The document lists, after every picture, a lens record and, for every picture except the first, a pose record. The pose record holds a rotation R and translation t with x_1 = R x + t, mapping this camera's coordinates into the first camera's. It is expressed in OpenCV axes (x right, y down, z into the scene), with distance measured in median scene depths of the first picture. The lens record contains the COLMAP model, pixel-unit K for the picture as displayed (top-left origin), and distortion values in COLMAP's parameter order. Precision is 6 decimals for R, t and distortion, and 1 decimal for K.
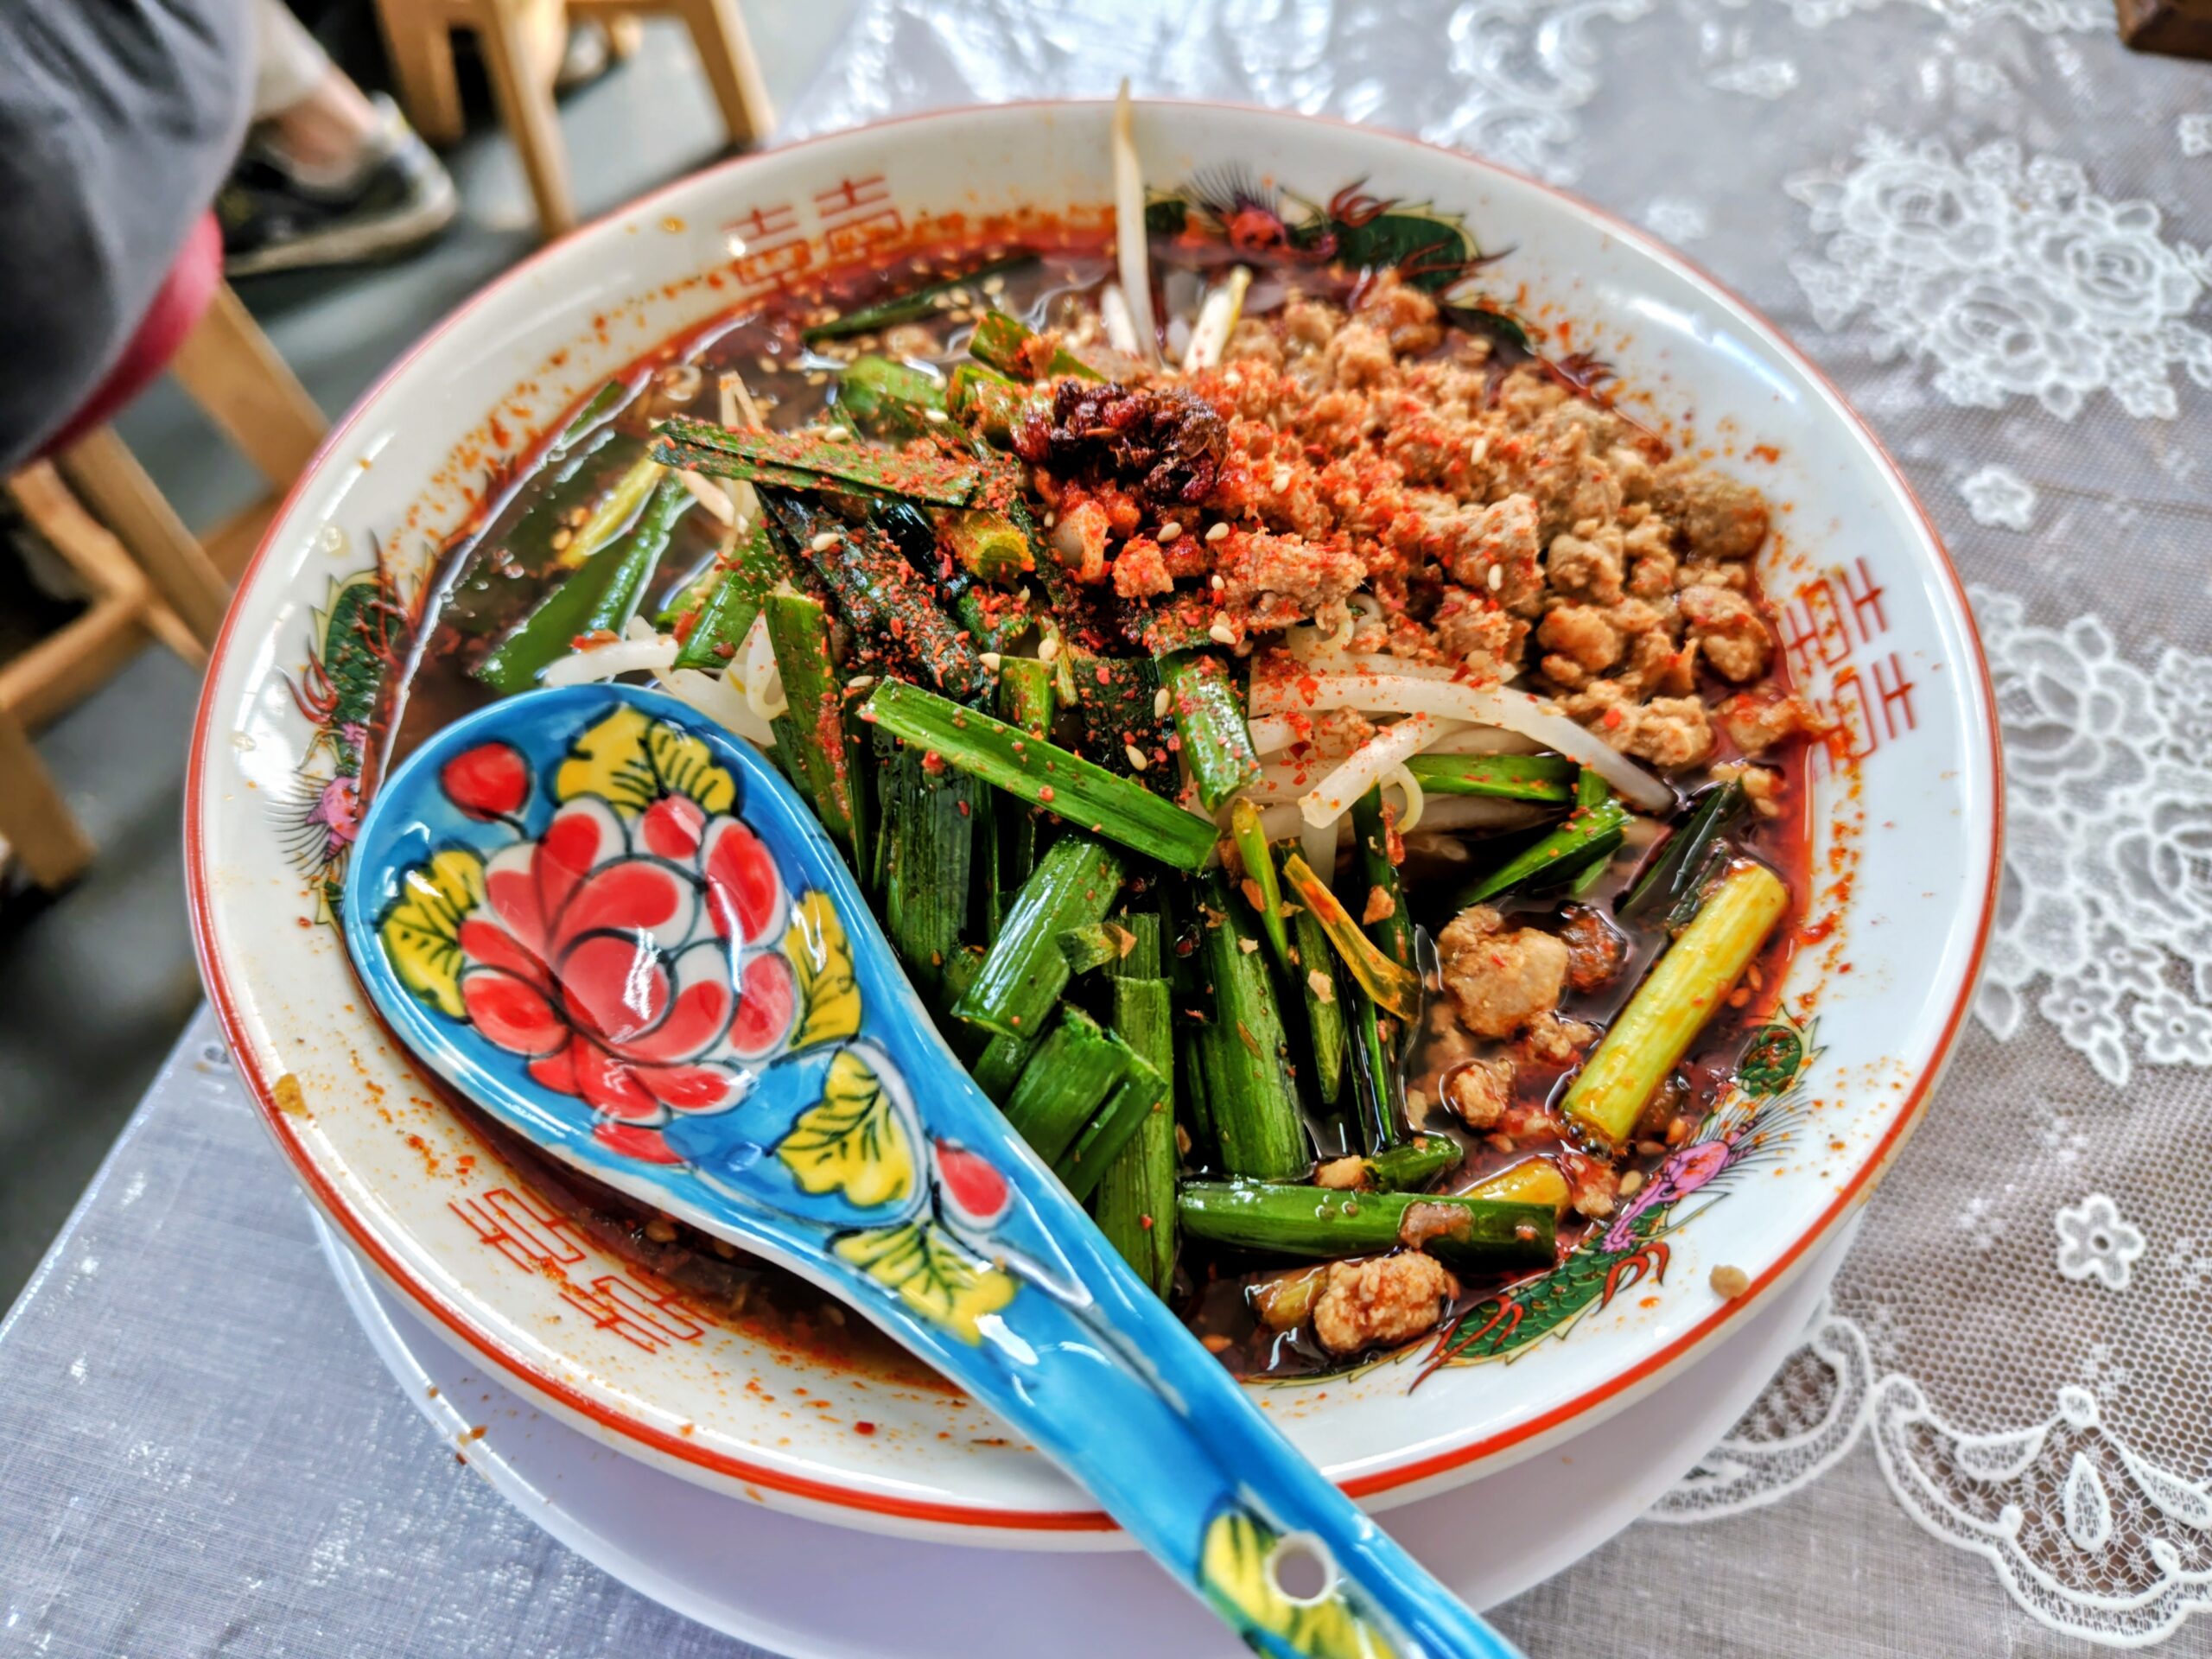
lens RADIAL K [[1574.8, 0, 1106.0], [0, 1574.8, 829.5], [0, 0, 1]] dist [-0.032639, 0.000594]
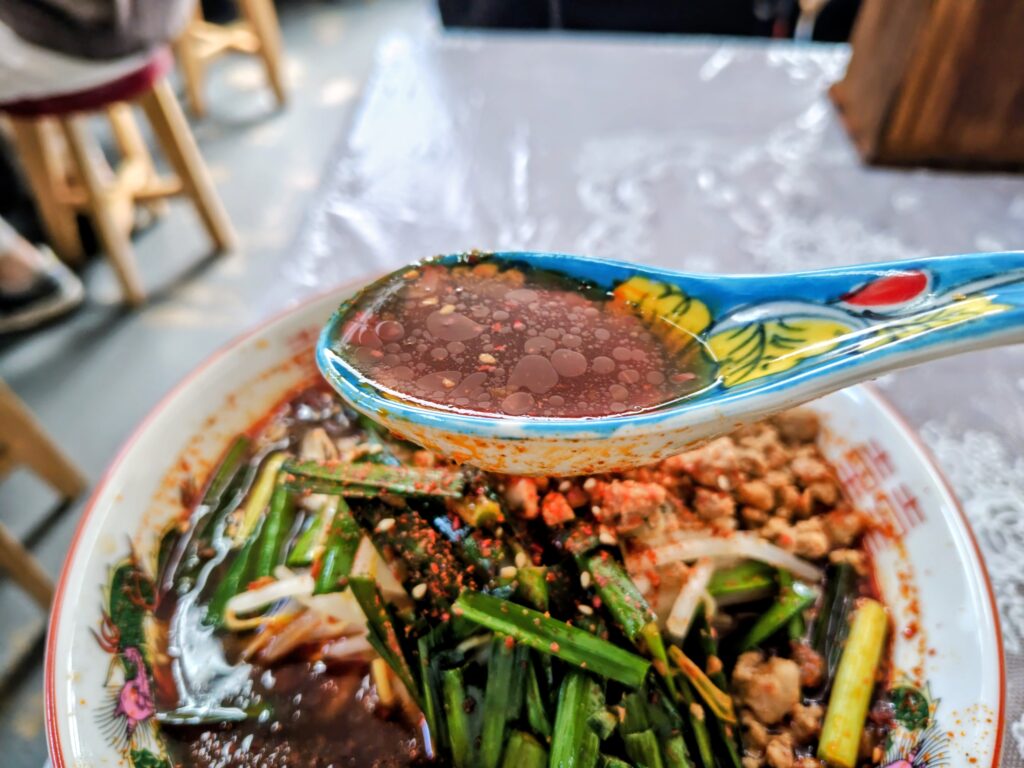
lens RADIAL K [[755.1, 0, 512.0], [0, 755.1, 384.0], [0, 0, 1]] dist [-0.057651, 0.005082]
pose [[0.980904, -0.131661, 0.143154, -0.133563], [0.156830, 0.970749, -0.181799, -0.142050], [-0.115030, 0.200778, 0.972860, 0.059087]]
